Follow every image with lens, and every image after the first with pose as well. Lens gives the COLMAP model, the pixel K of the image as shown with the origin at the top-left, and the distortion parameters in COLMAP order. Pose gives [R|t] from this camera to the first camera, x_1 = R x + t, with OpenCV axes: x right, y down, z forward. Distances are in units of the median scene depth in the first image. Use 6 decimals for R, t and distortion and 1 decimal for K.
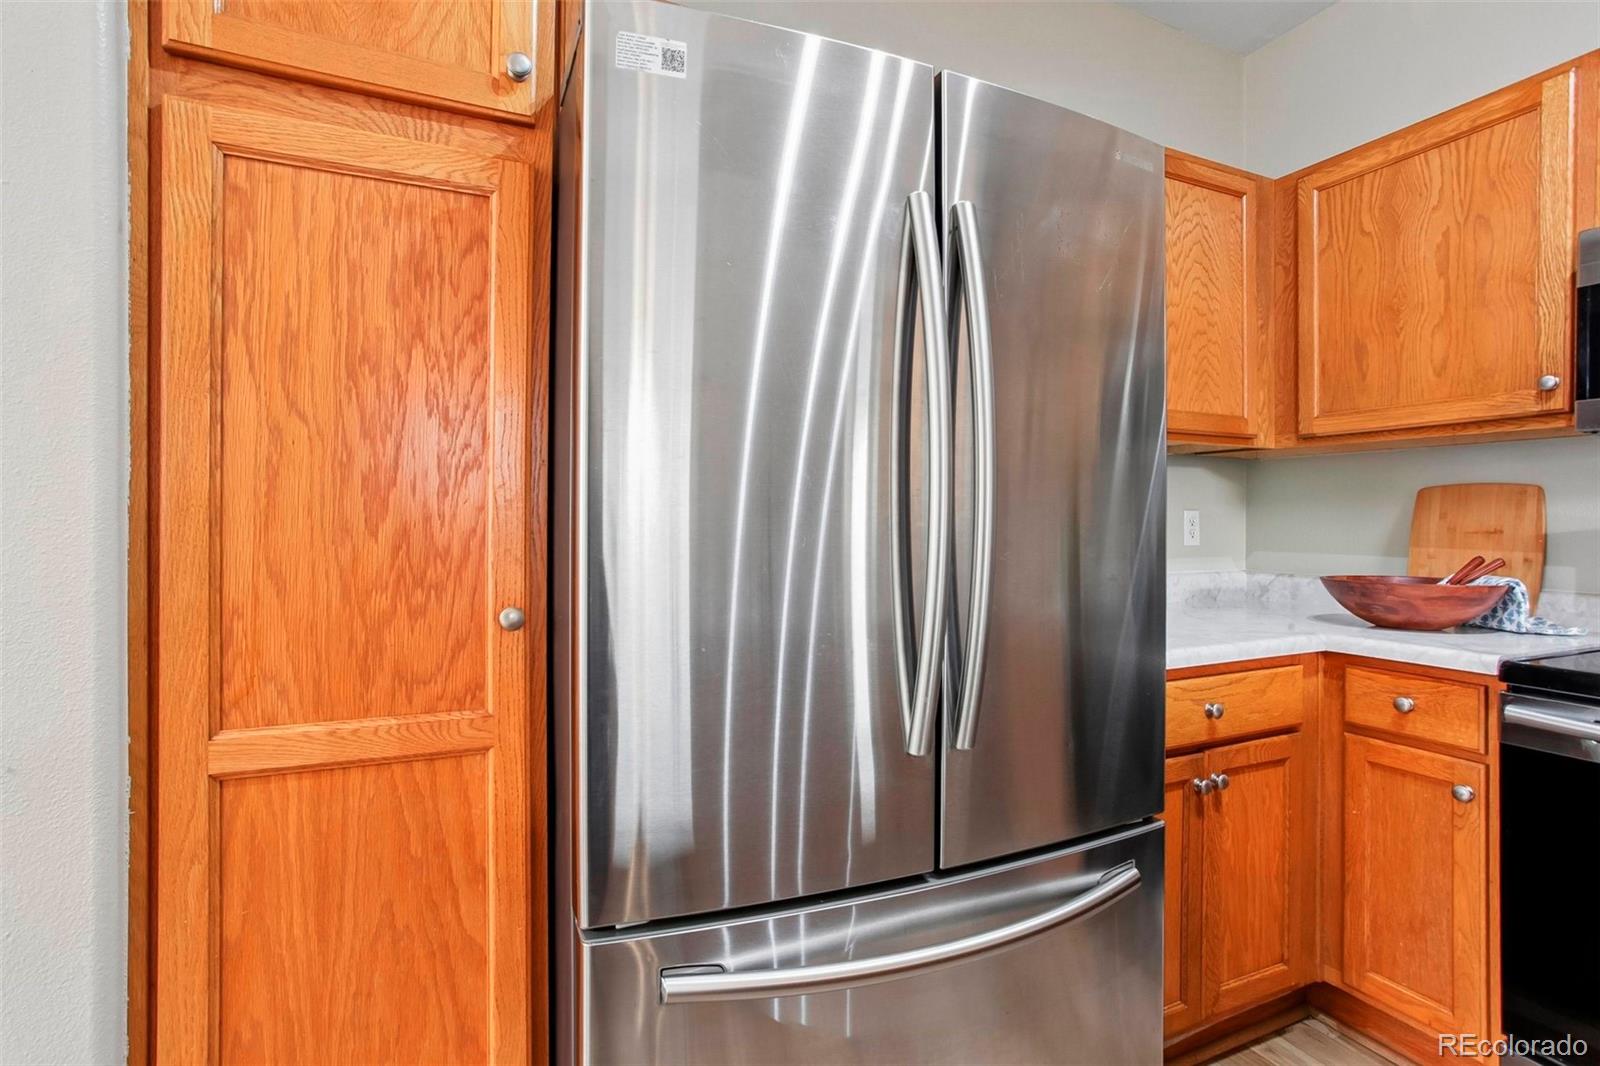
lens RADIAL K [[785.4, 0, 778.4], [0, 785.4, 518.4], [0, 0, 1]] dist [-0.042303, 0.022405]
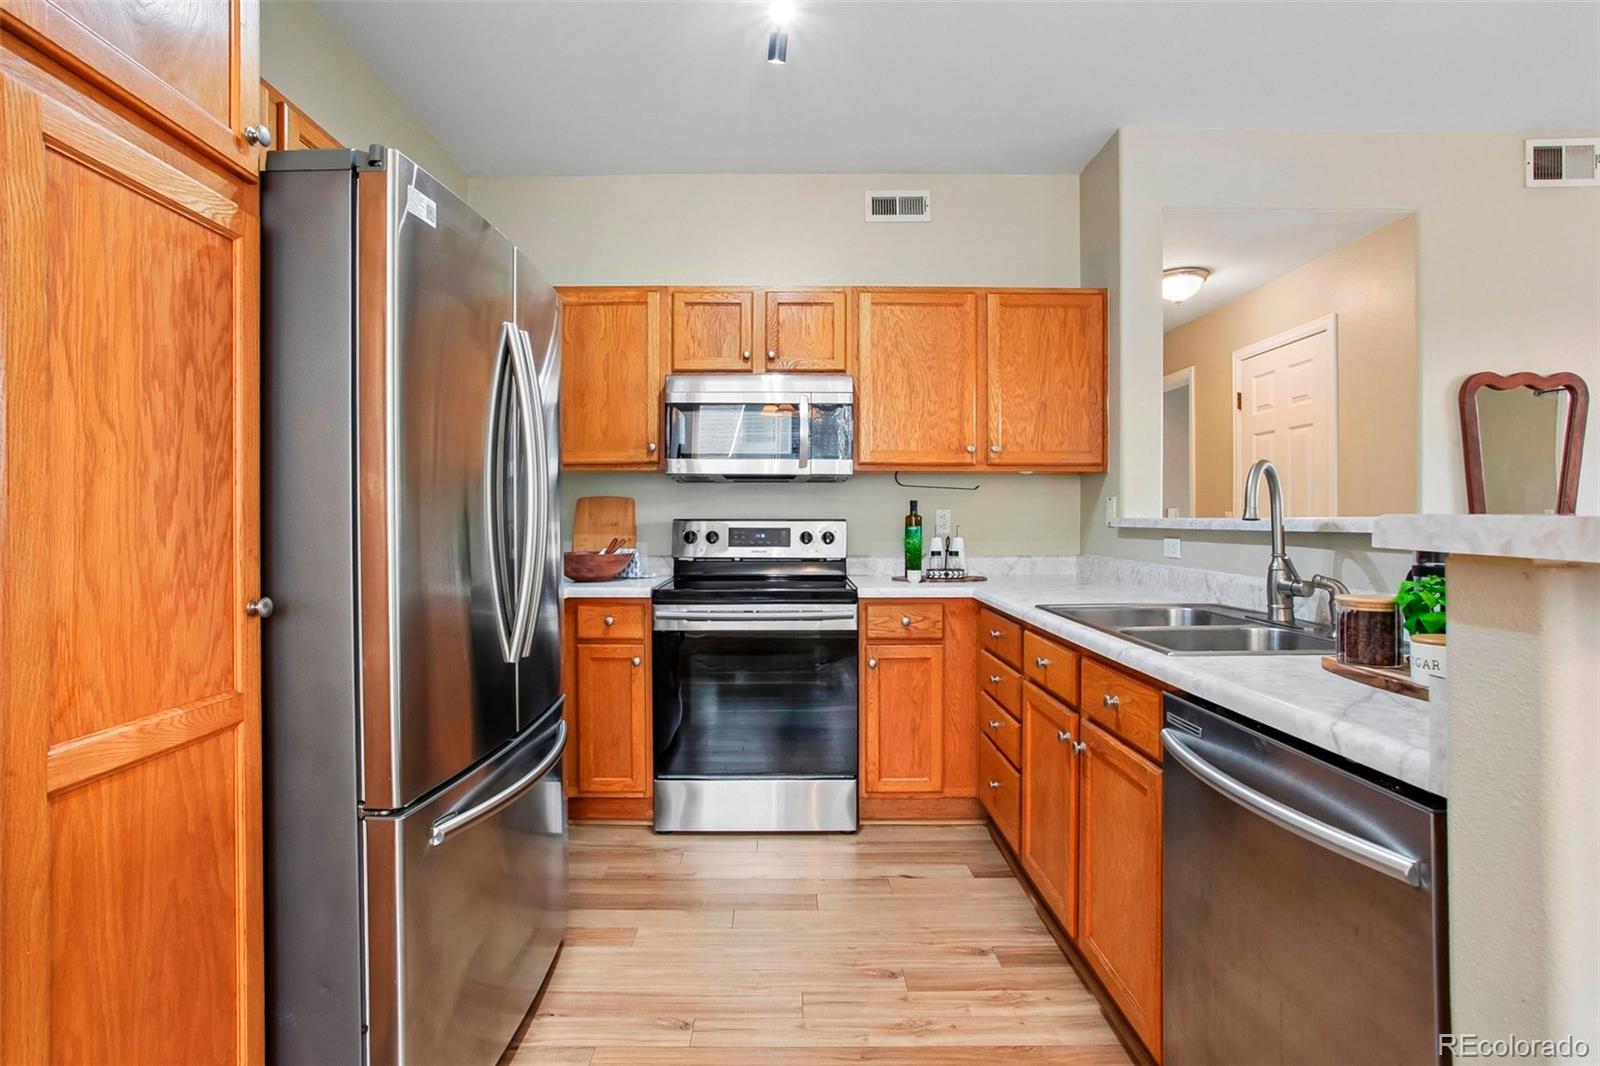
lens RADIAL K [[785.4, 0, 788.5], [0, 785.4, 520.4], [0, 0, 1]] dist [-0.042303, 0.022405]
pose [[0.411050, -0.008318, 0.911575, -1.113197], [0.001189, 0.999962, 0.008588, -0.013335], [-0.911612, -0.002447, 0.411045, -0.215263]]
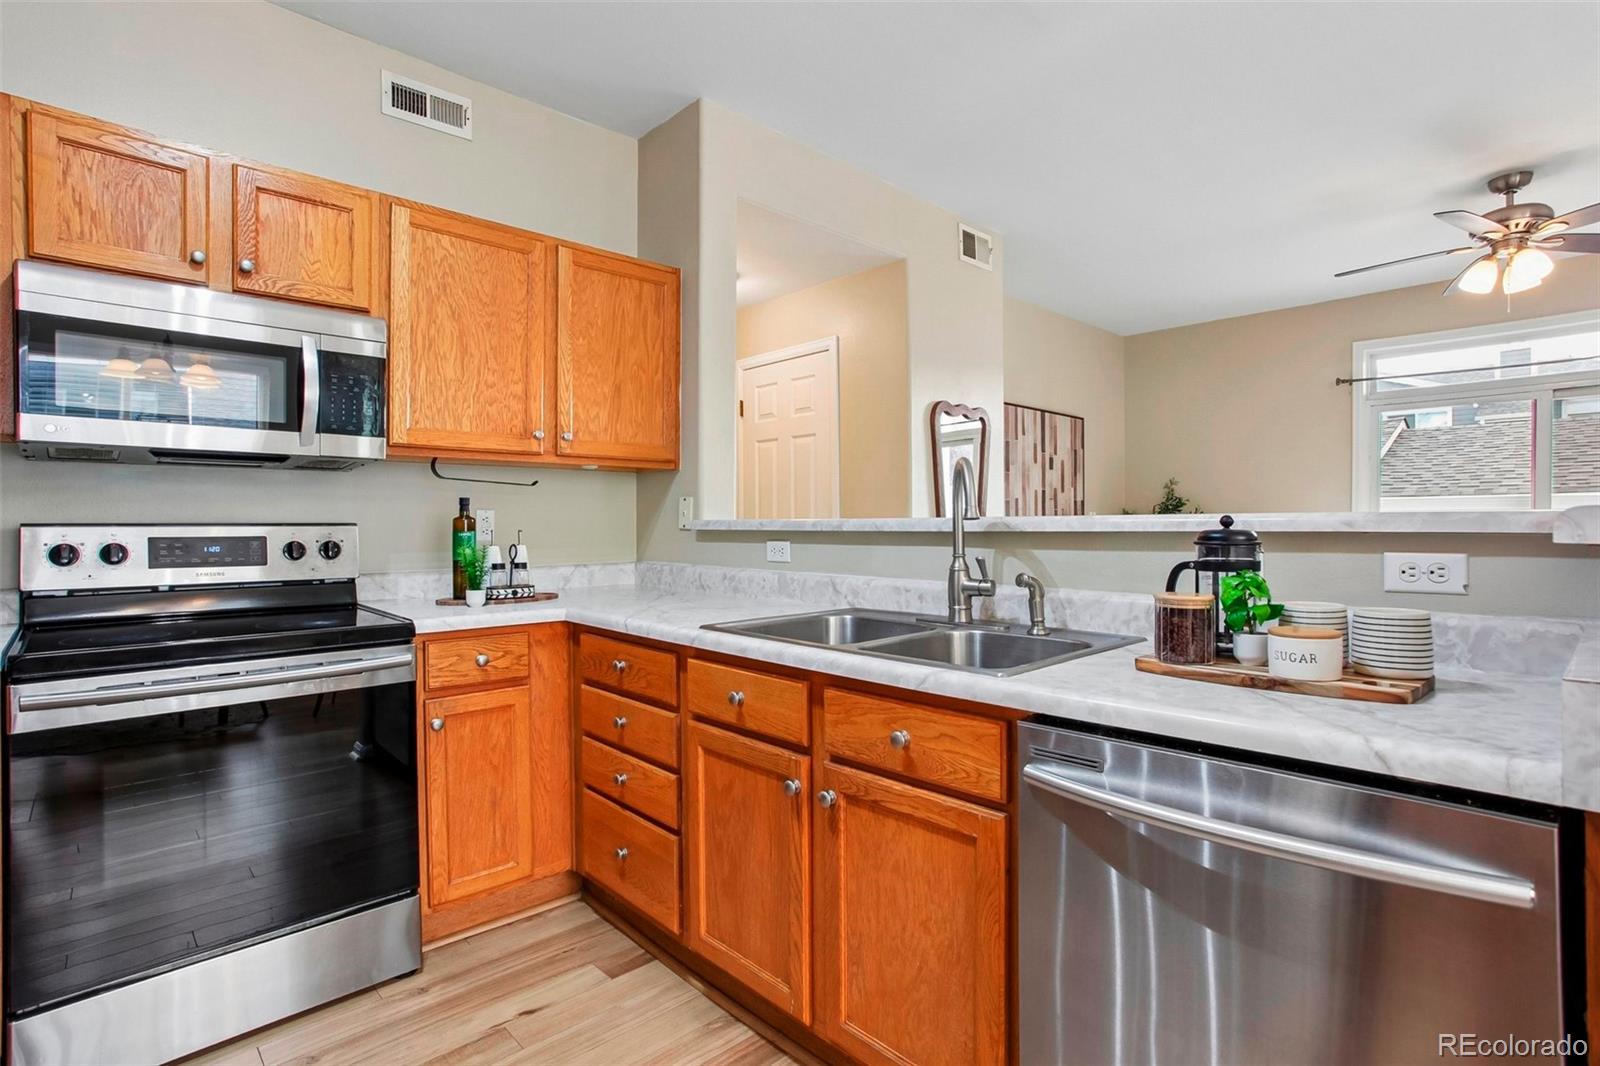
lens RADIAL K [[785.4, 0, 780.0], [0, 785.4, 526.3], [0, 0, 1]] dist [-0.042303, 0.022405]
pose [[-0.310447, -0.009647, 0.950542, -0.558177], [0.000492, 0.999947, 0.010309, -0.001639], [-0.950591, 0.003668, -0.310426, 0.481761]]
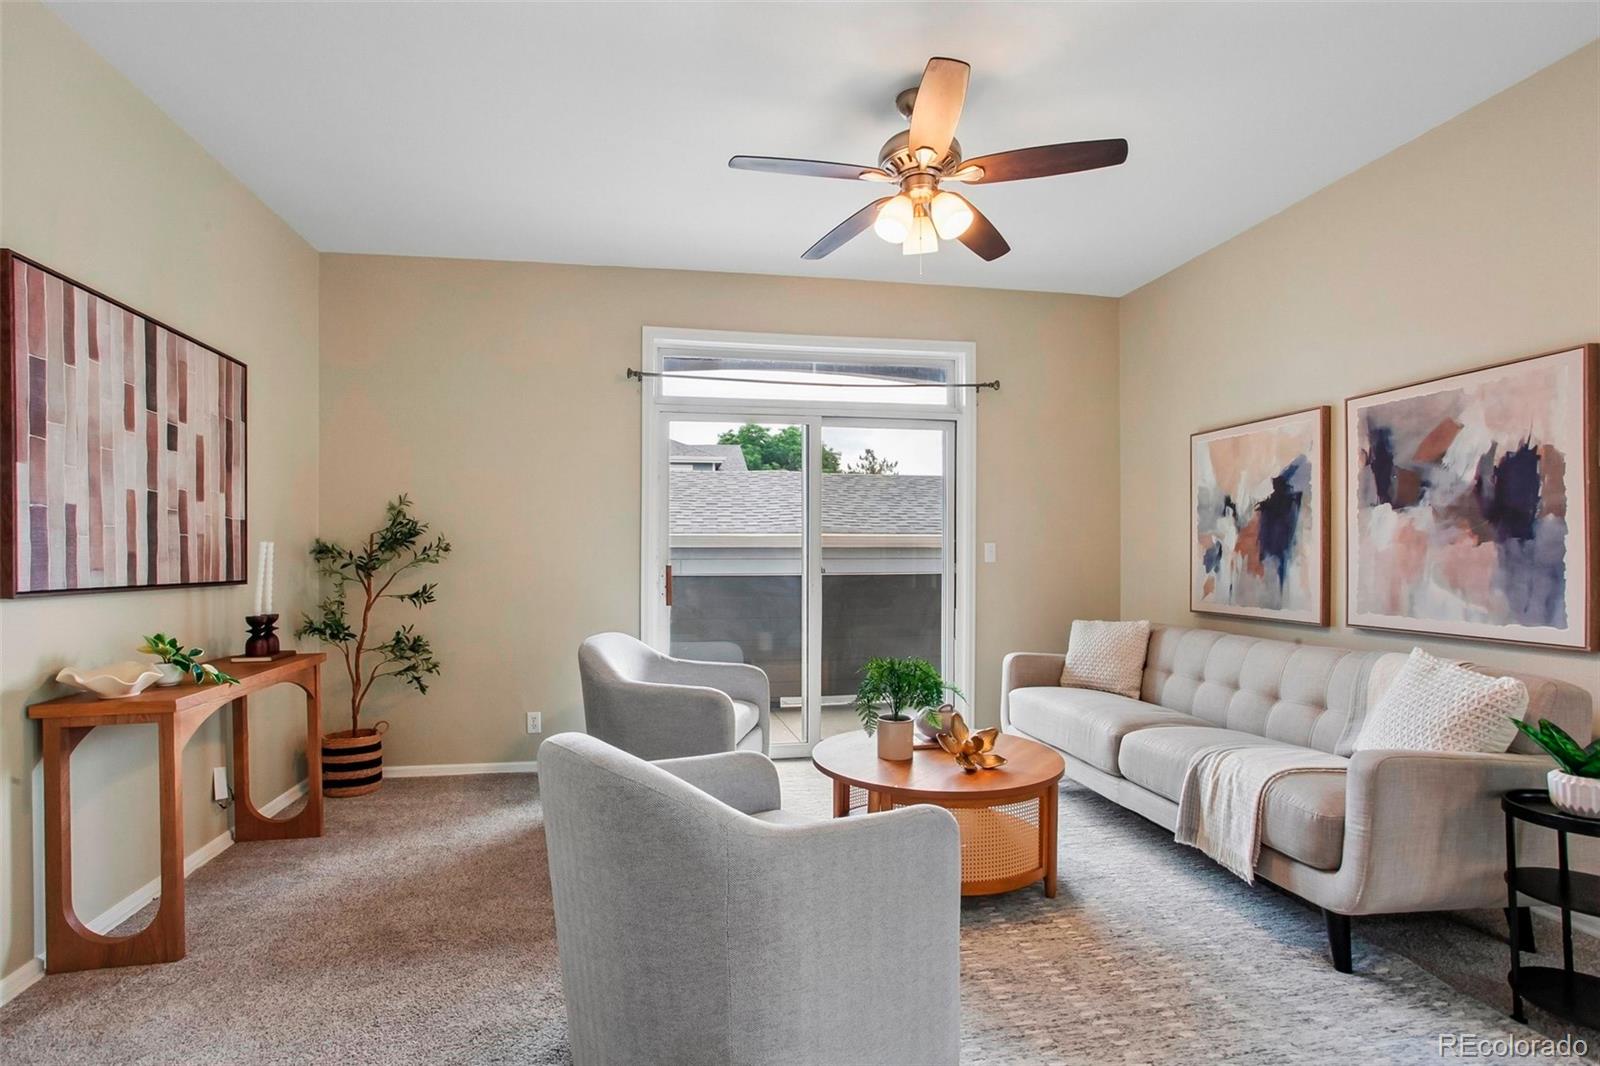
lens RADIAL K [[785.4, 0, 790.9], [0, 785.4, 556.7], [0, 0, 1]] dist [-0.042303, 0.022405]
pose [[-0.969909, -0.001197, 0.243466, 1.745131], [-0.000830, 0.999998, 0.001611, 0.004365], [-0.243468, 0.001361, -0.969908, -1.272467]]
